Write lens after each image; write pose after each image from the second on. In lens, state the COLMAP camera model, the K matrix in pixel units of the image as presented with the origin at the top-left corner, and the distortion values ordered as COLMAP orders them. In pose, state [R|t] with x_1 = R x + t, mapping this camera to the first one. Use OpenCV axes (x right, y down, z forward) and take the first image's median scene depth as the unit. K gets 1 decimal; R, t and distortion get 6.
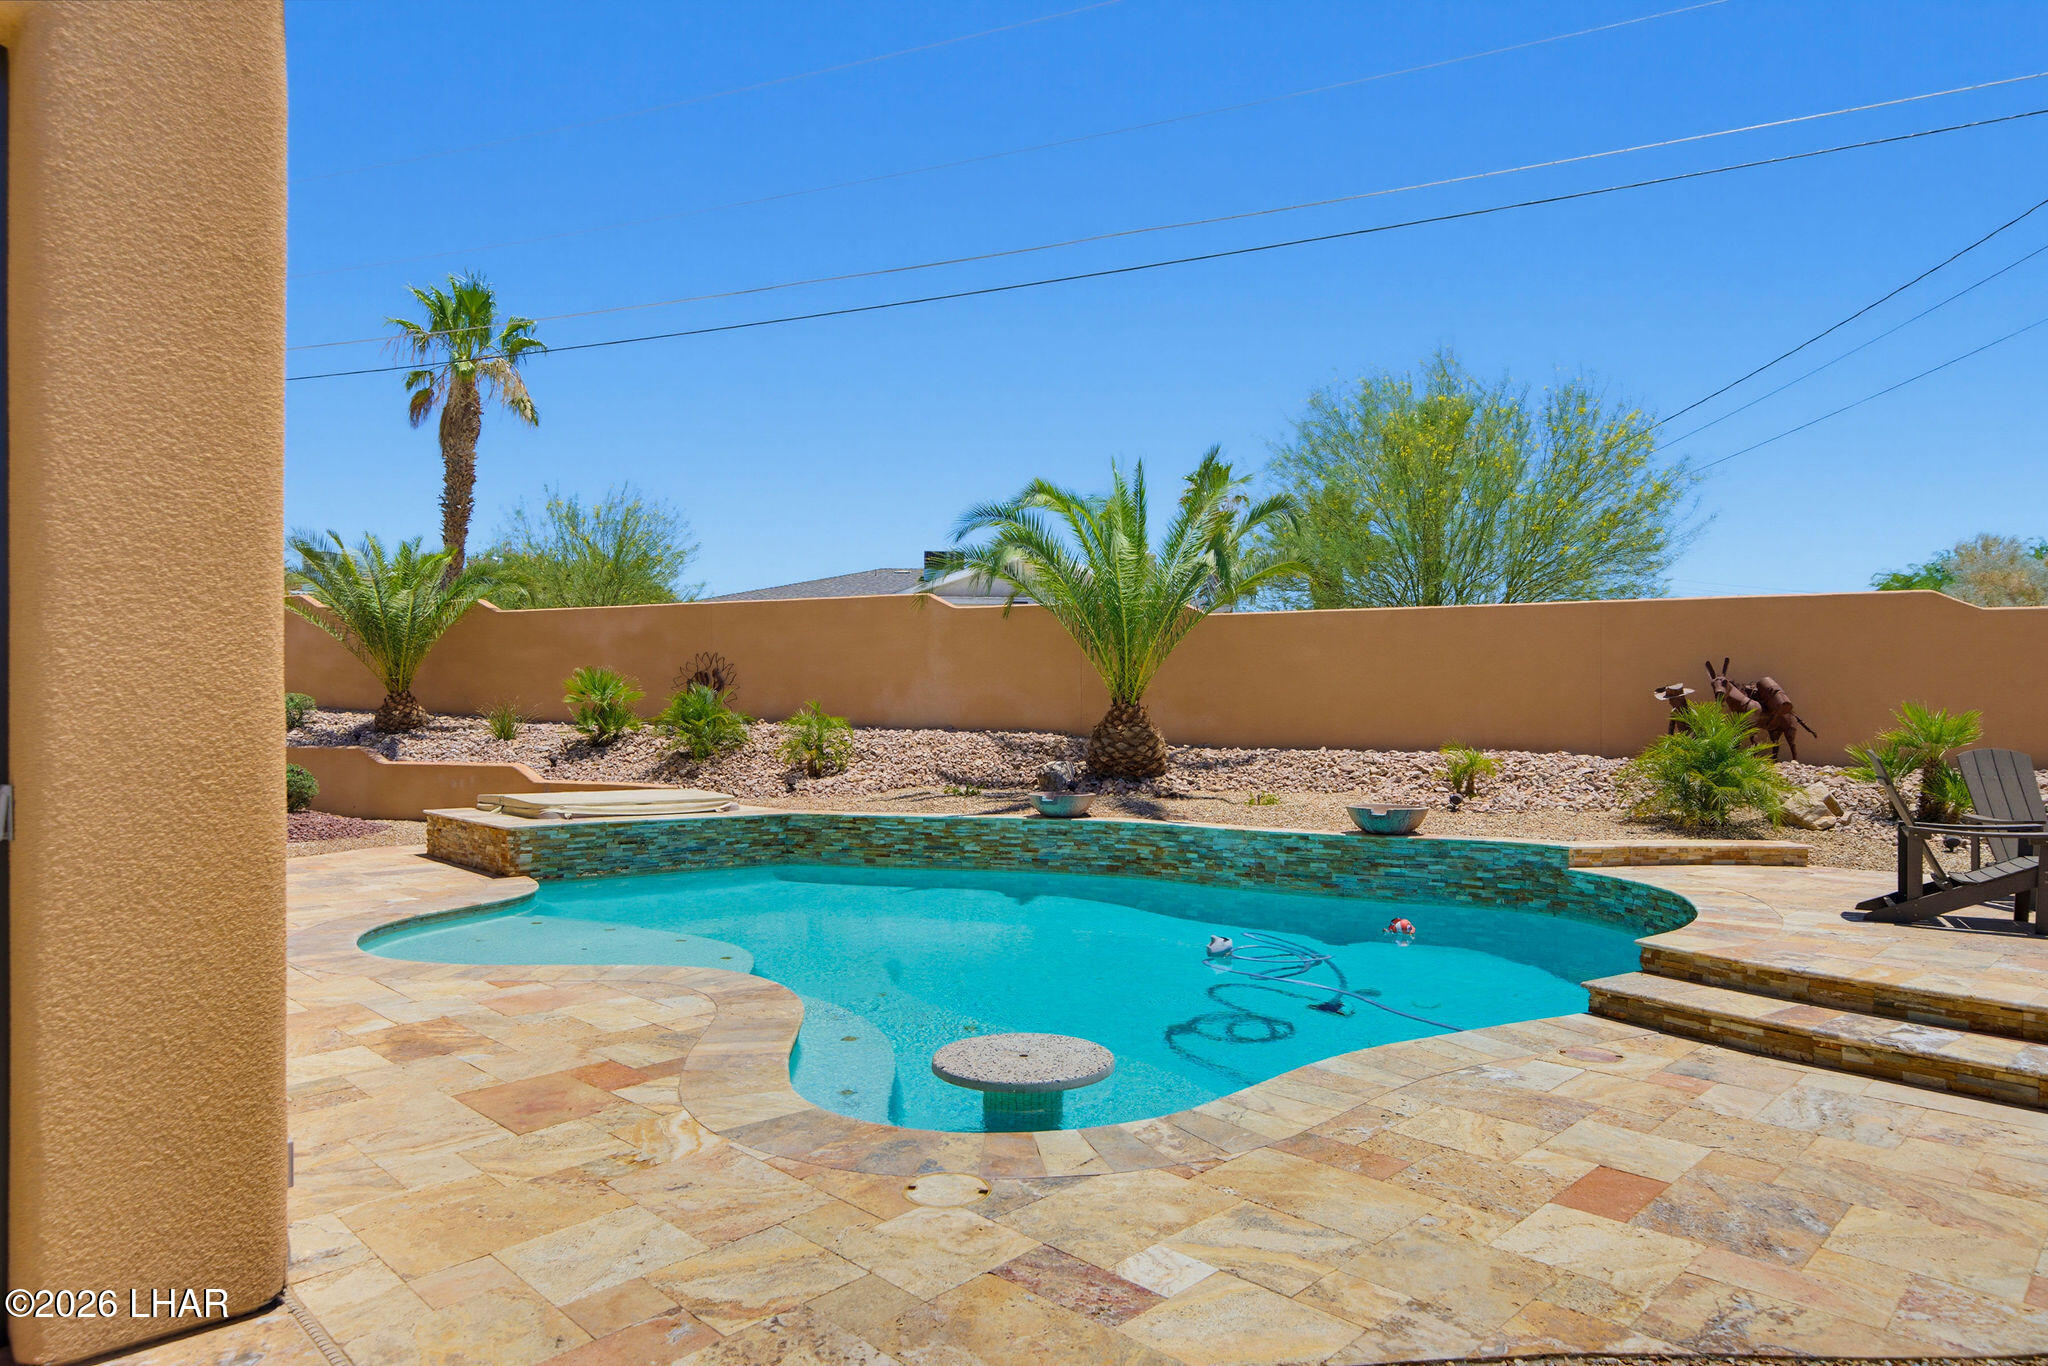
lens RADIAL K [[1203.6, 0, 1020.8], [0, 1203.6, 725.2], [0, 0, 1]] dist [0.007163, 0.000020]
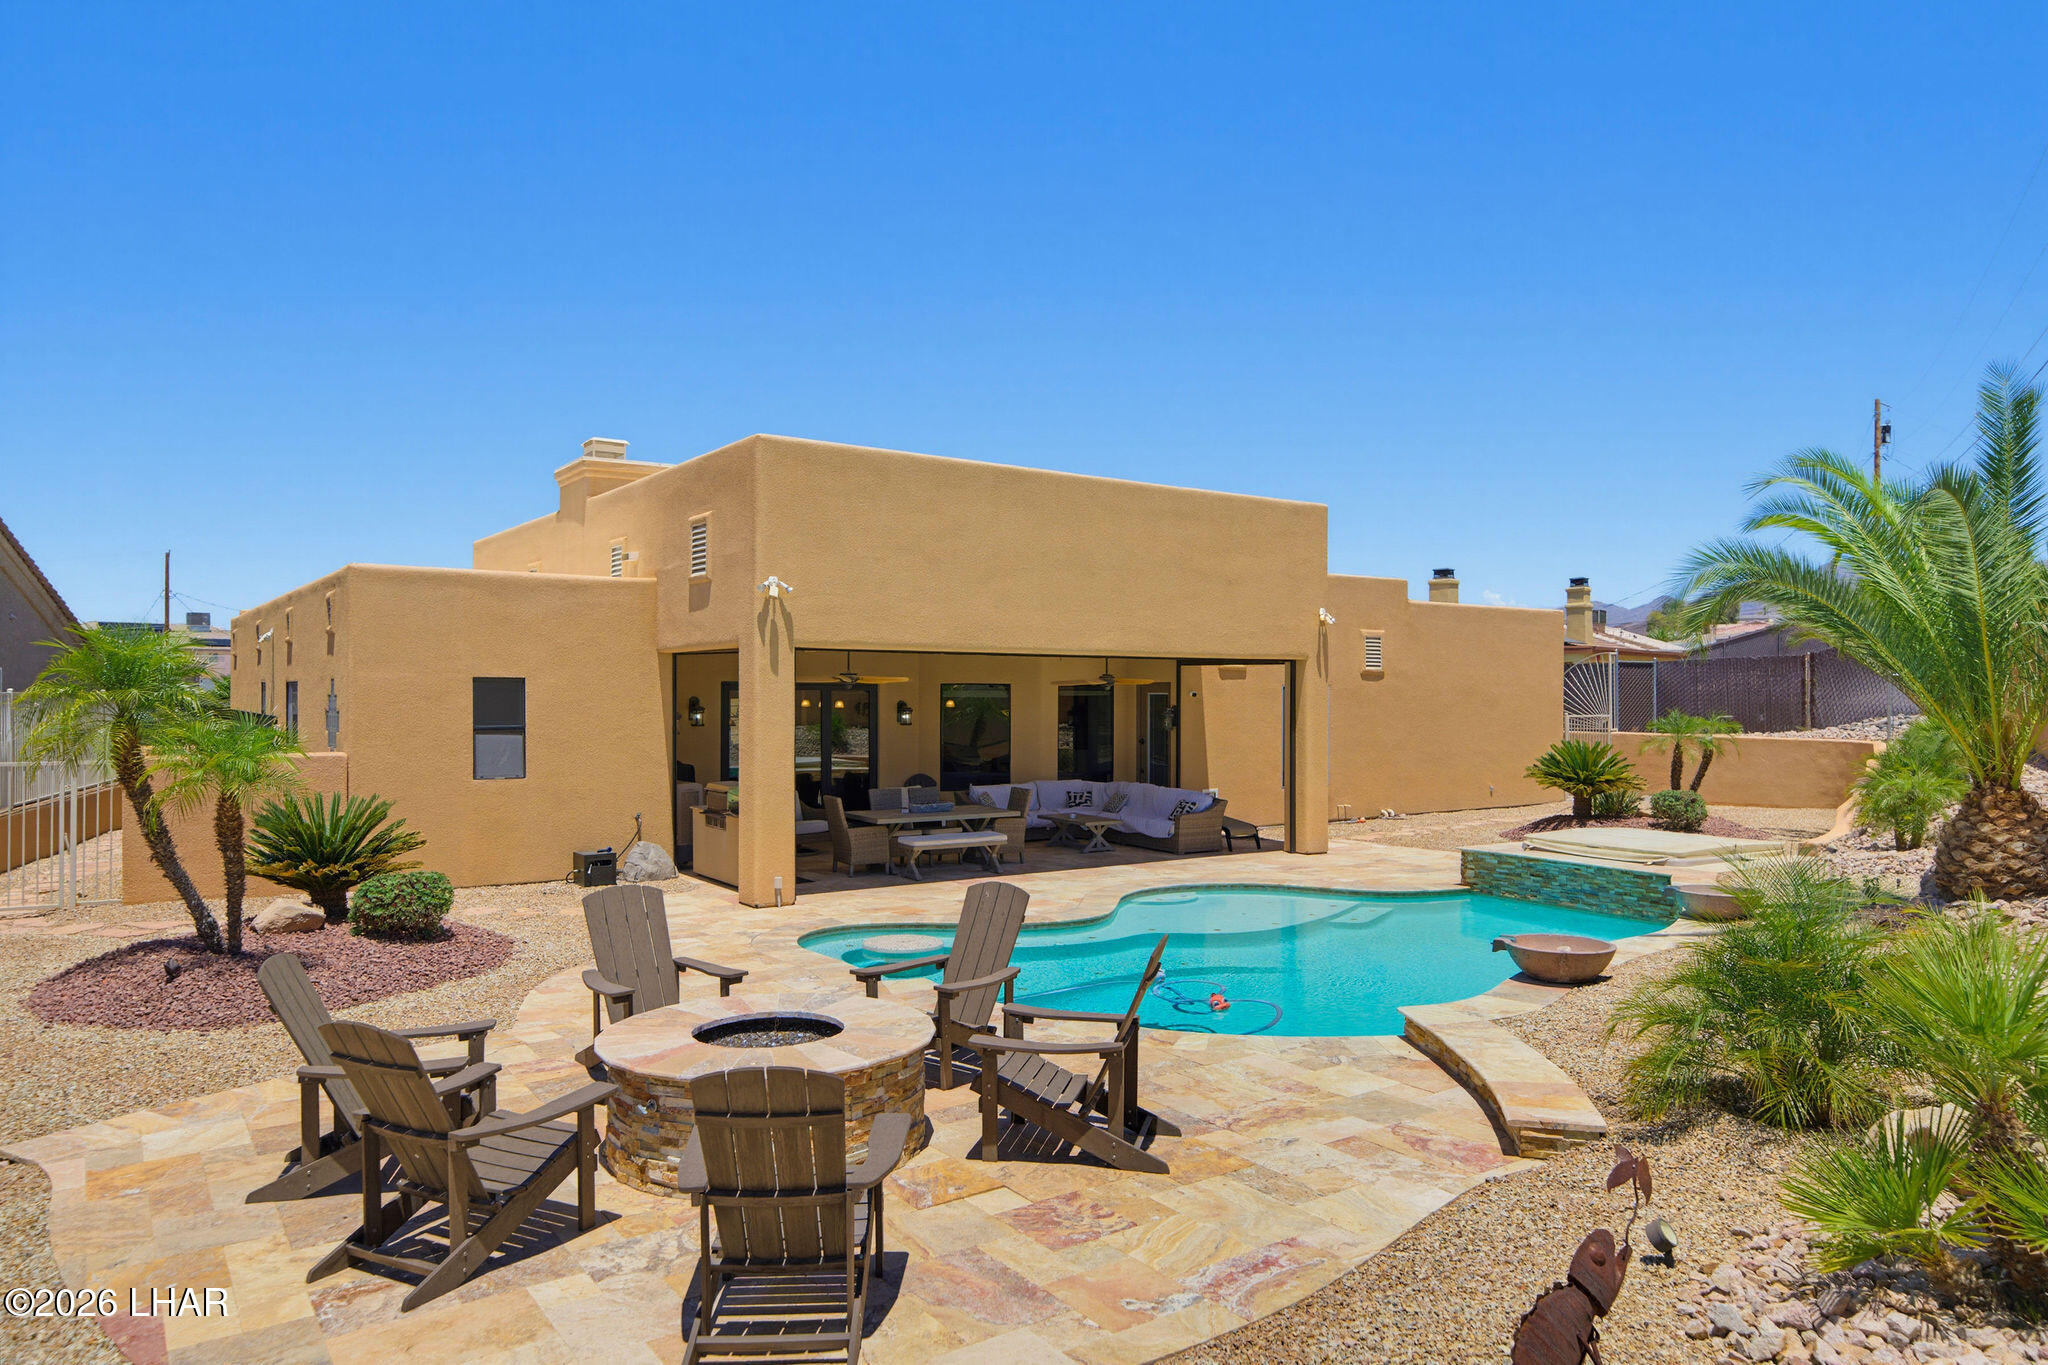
lens RADIAL K [[1331.1, 0, 1024.0], [0, 1331.1, 682.5], [0, 0, 1]] dist [0.000257, -0.000719]
pose [[-0.163080, -0.012861, -0.986529, 1.036455], [0.001035, 0.999912, -0.013206, -0.075237], [0.986612, -0.003175, -0.163052, 0.697677]]
